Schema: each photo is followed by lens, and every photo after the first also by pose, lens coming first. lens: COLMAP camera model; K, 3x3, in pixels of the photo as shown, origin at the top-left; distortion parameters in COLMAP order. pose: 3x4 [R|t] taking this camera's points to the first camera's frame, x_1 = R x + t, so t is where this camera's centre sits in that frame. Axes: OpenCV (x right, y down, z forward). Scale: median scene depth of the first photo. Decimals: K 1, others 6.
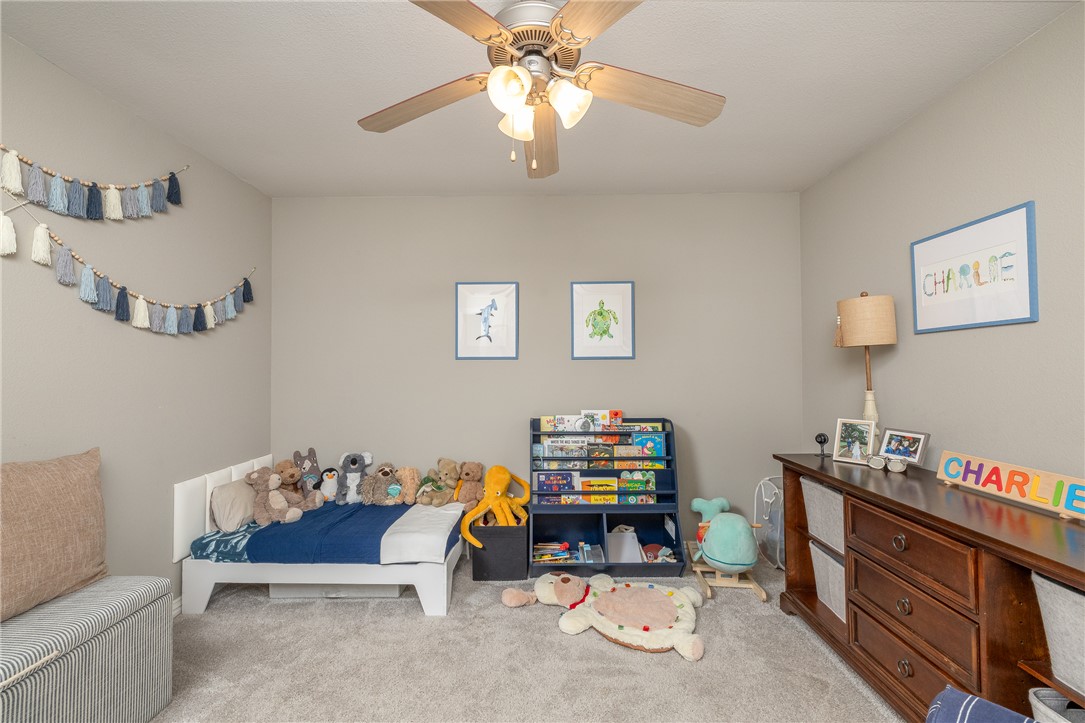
lens RADIAL K [[459.4, 0, 538.7], [0, 459.4, 361.0], [0, 0, 1]] dist [0.001253, 0.000487]
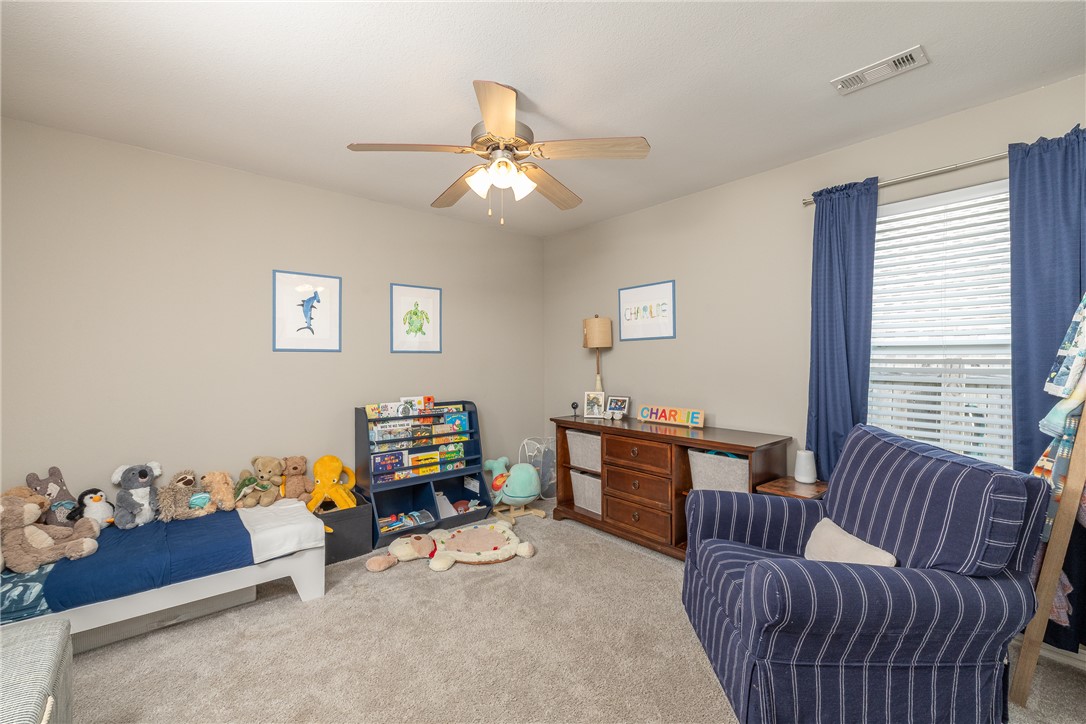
lens RADIAL K [[459.8, 0, 554.8], [0, 459.8, 361.1], [0, 0, 1]] dist [0.001253, 0.000487]
pose [[0.739800, 0.001400, 0.672825, -0.461750], [-0.010379, 0.999903, 0.009331, 0.002463], [-0.672746, -0.013886, 0.739743, -0.111020]]
